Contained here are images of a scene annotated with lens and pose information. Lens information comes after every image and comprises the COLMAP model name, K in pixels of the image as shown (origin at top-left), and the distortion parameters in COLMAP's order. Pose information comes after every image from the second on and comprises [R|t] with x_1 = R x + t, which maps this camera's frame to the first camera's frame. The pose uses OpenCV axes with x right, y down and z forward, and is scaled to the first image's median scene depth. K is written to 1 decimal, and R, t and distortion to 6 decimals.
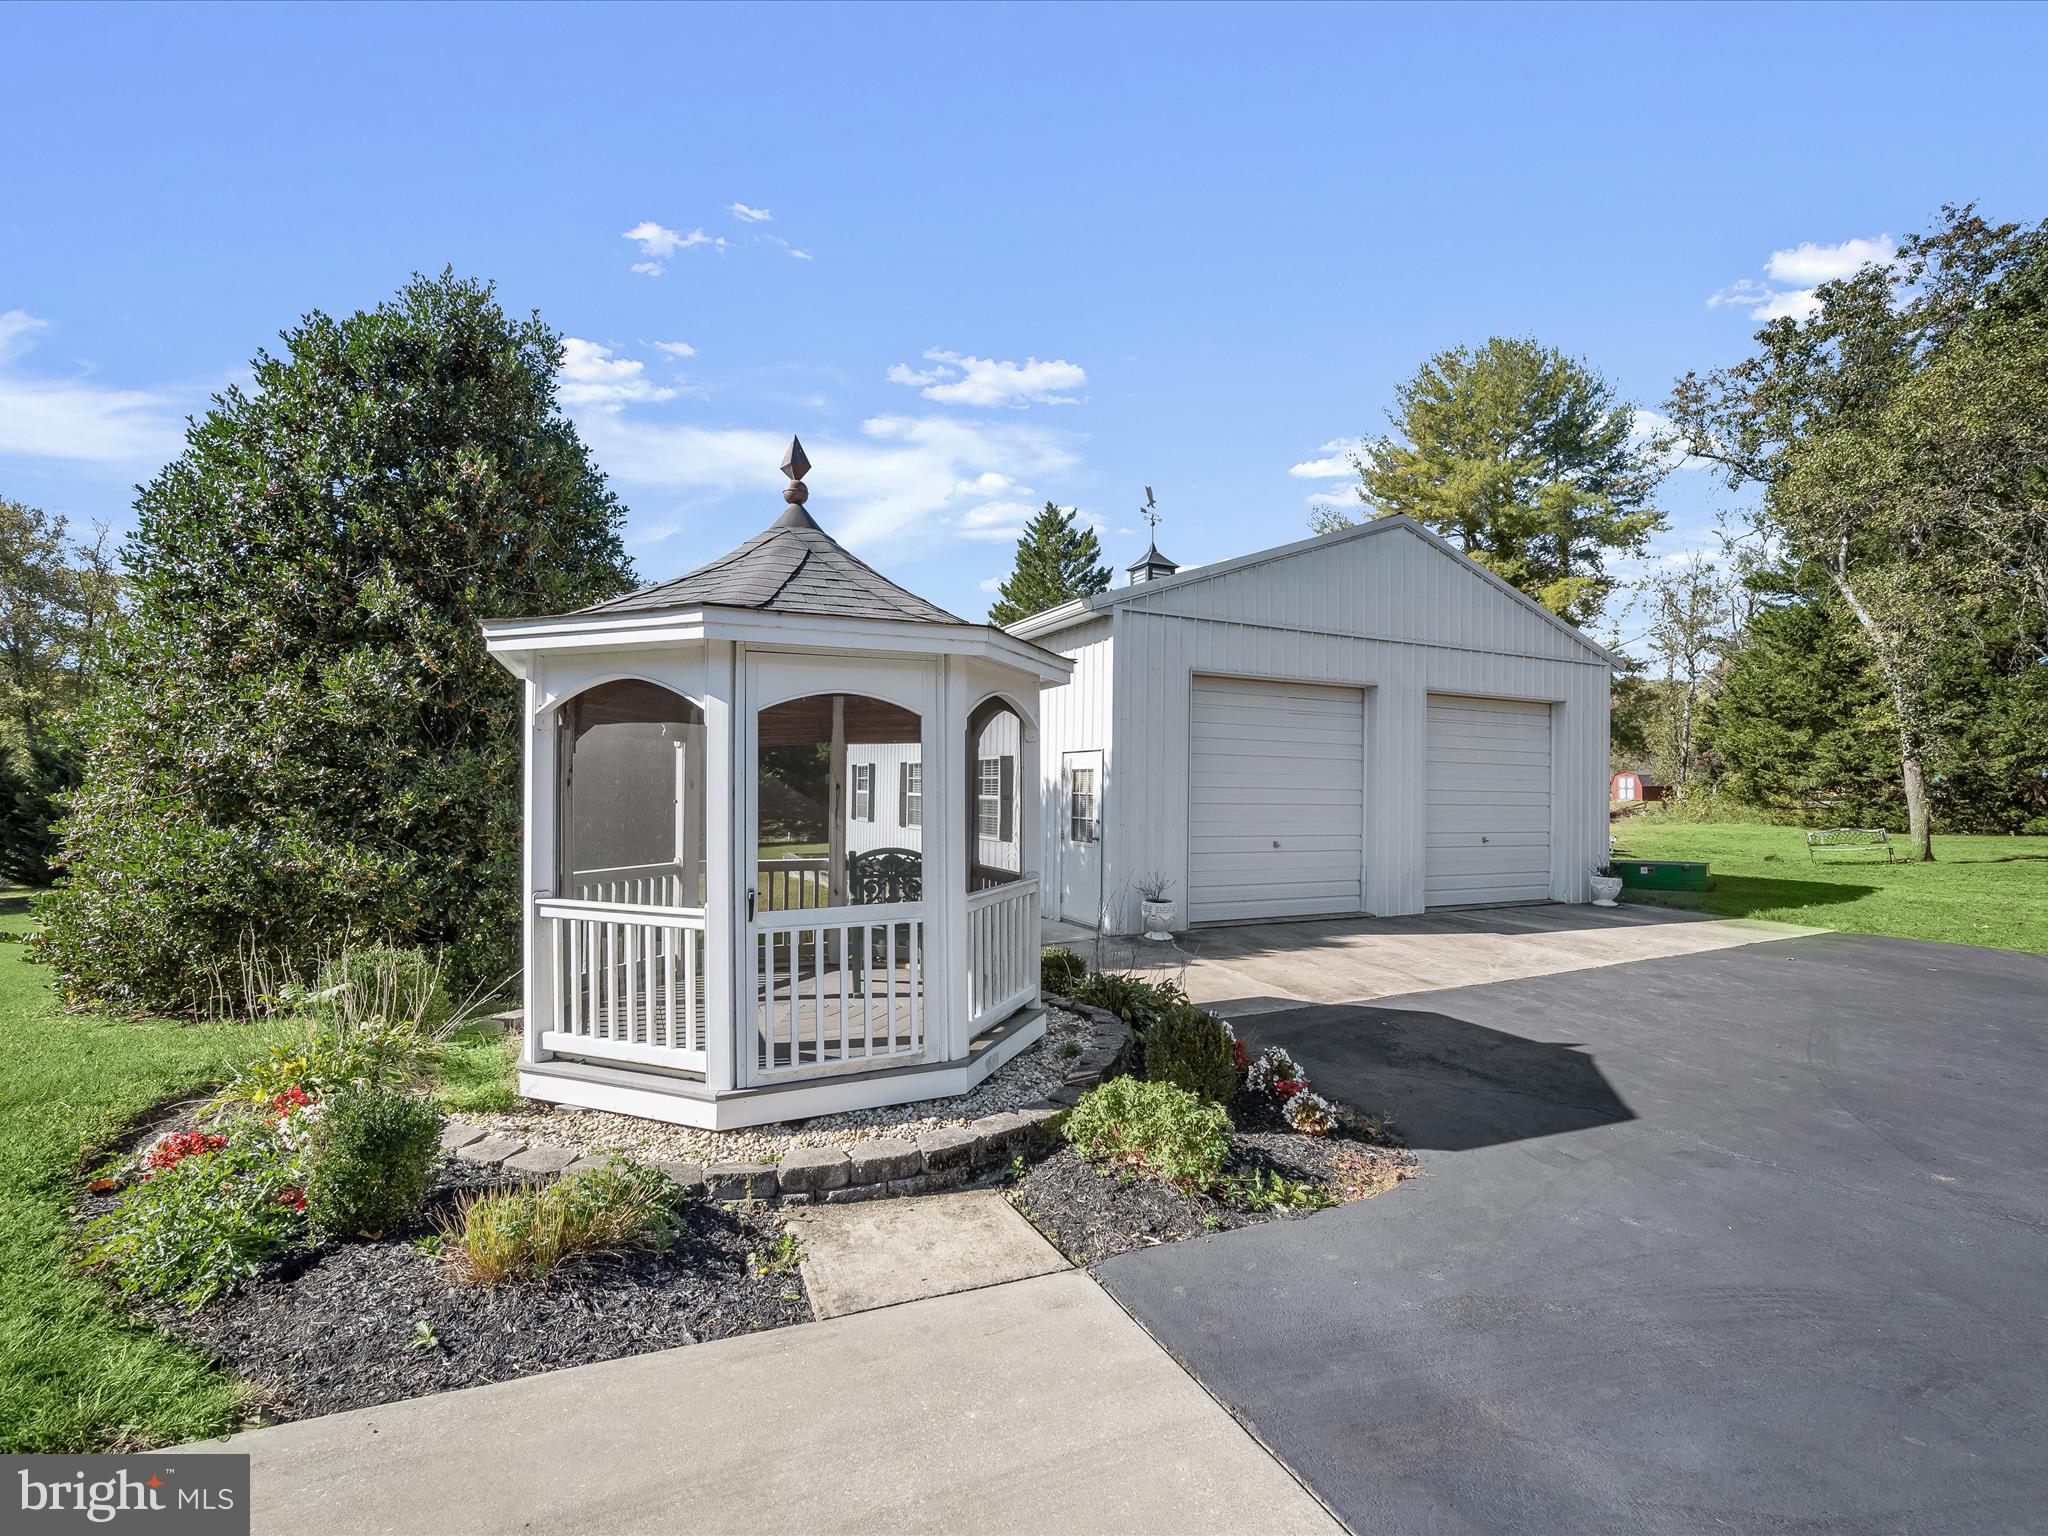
lens RADIAL K [[970.8, 0, 994.2], [0, 970.8, 769.4], [0, 0, 1]] dist [-0.002239, 0.000396]
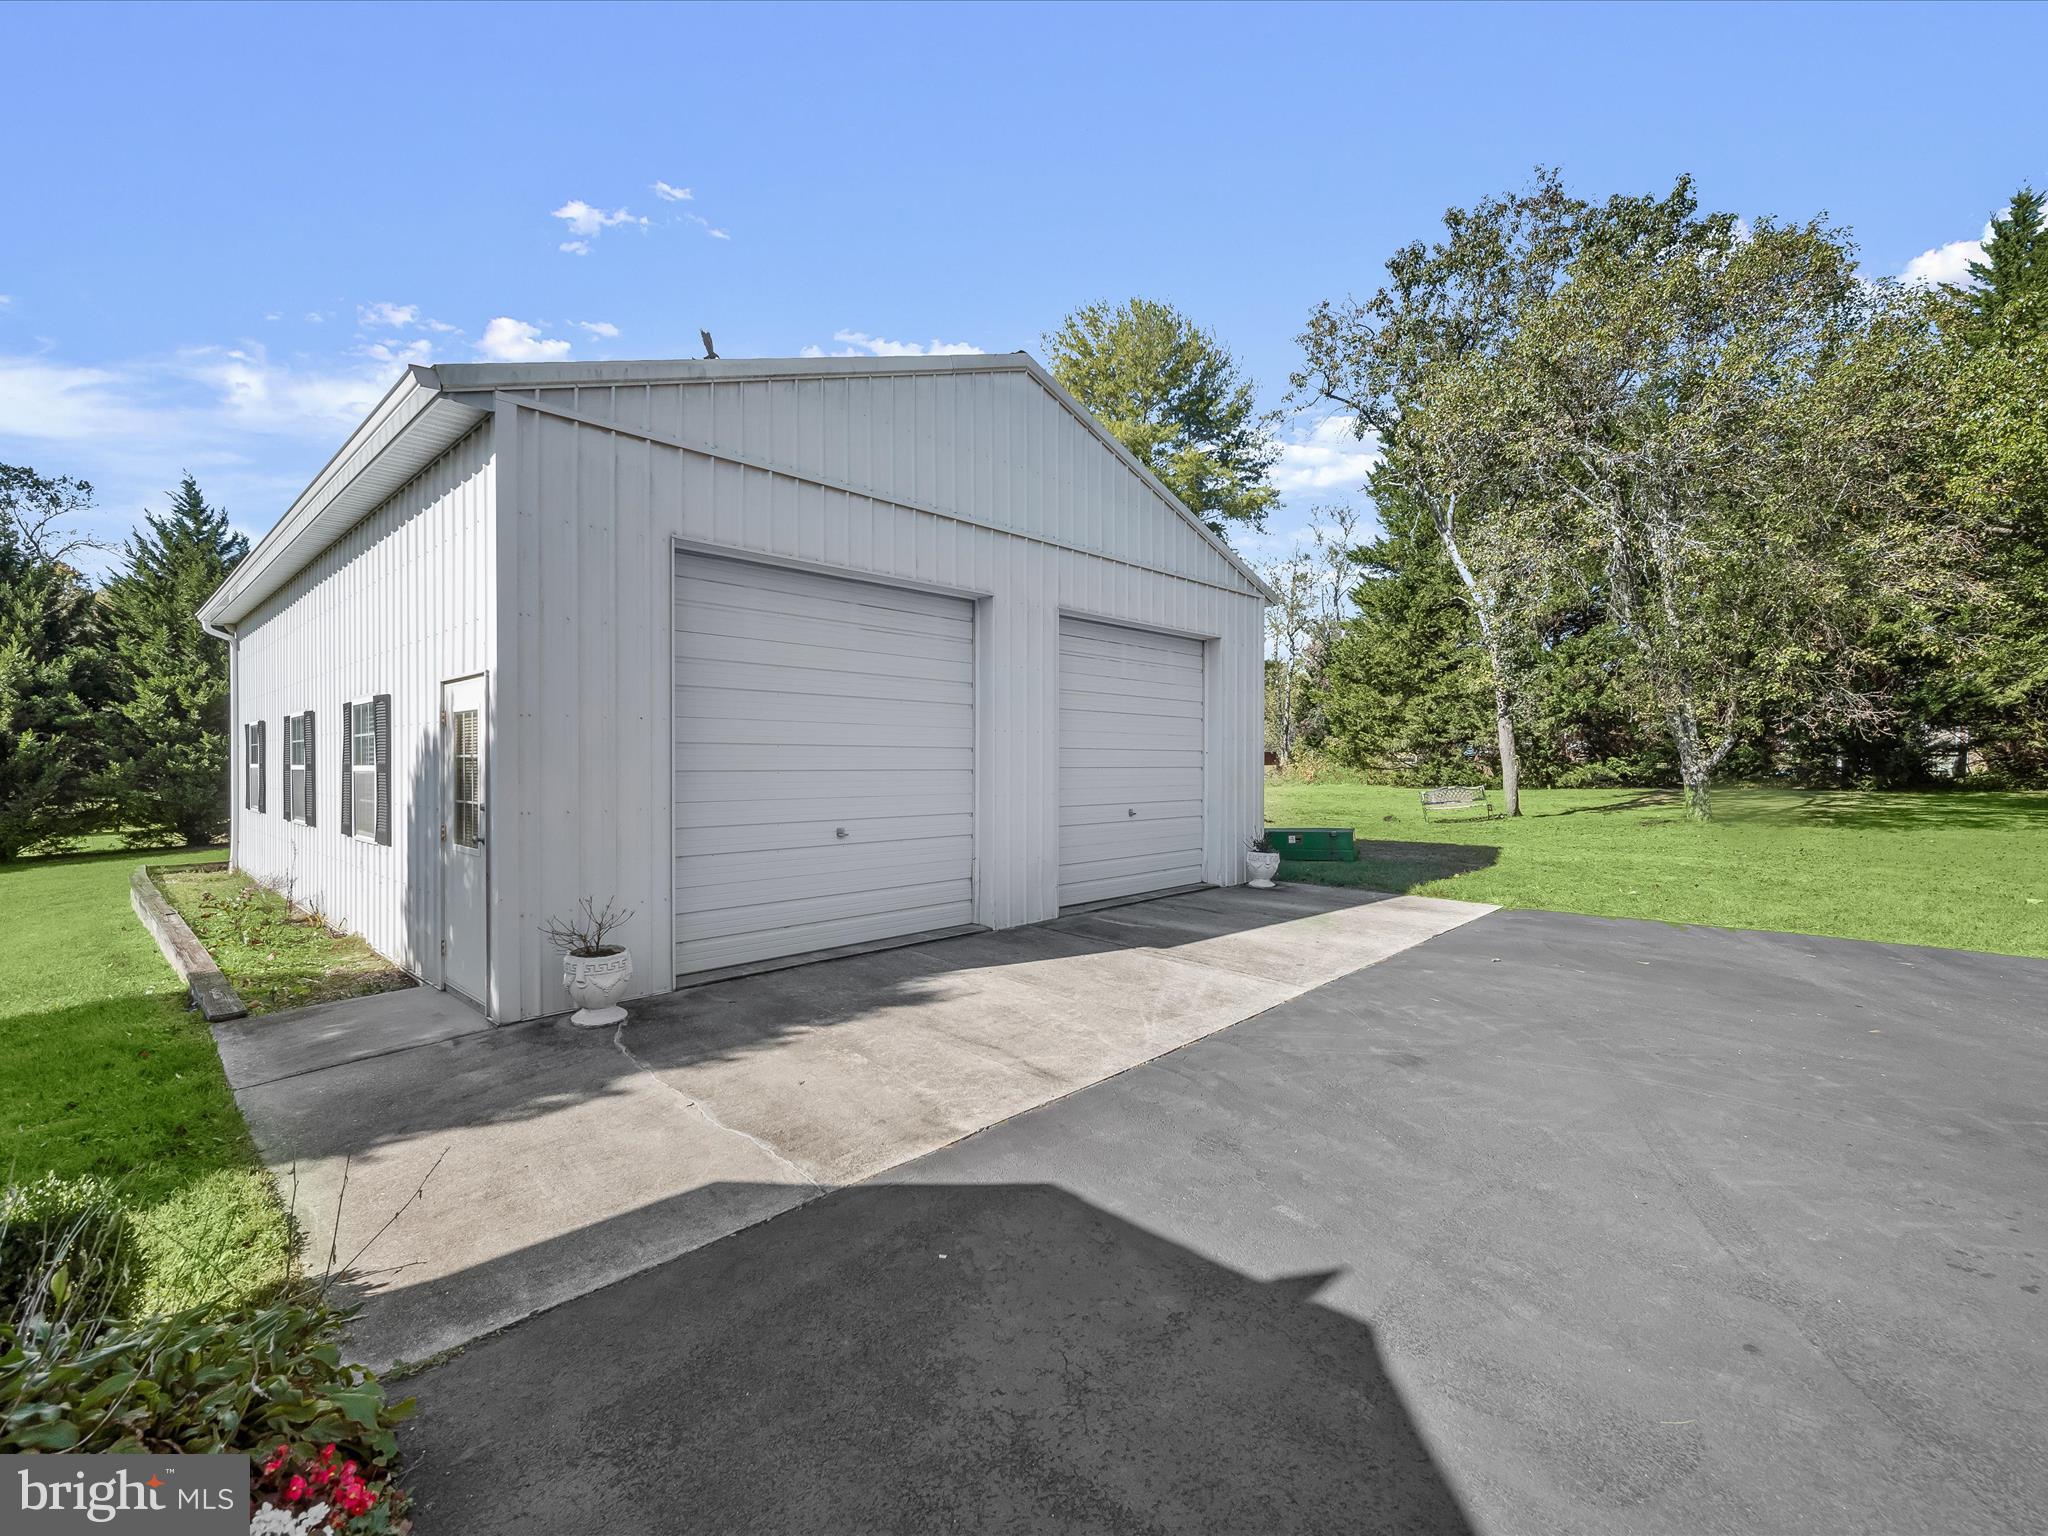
lens RADIAL K [[970.0, 0, 1021.5], [0, 970.0, 787.6], [0, 0, 1]] dist [-0.000833, 0.000192]
pose [[0.935365, -0.024774, 0.352815, 0.100419], [0.008570, 0.998838, 0.047418, 0.010149], [-0.353580, -0.041330, 0.934491, 0.205263]]
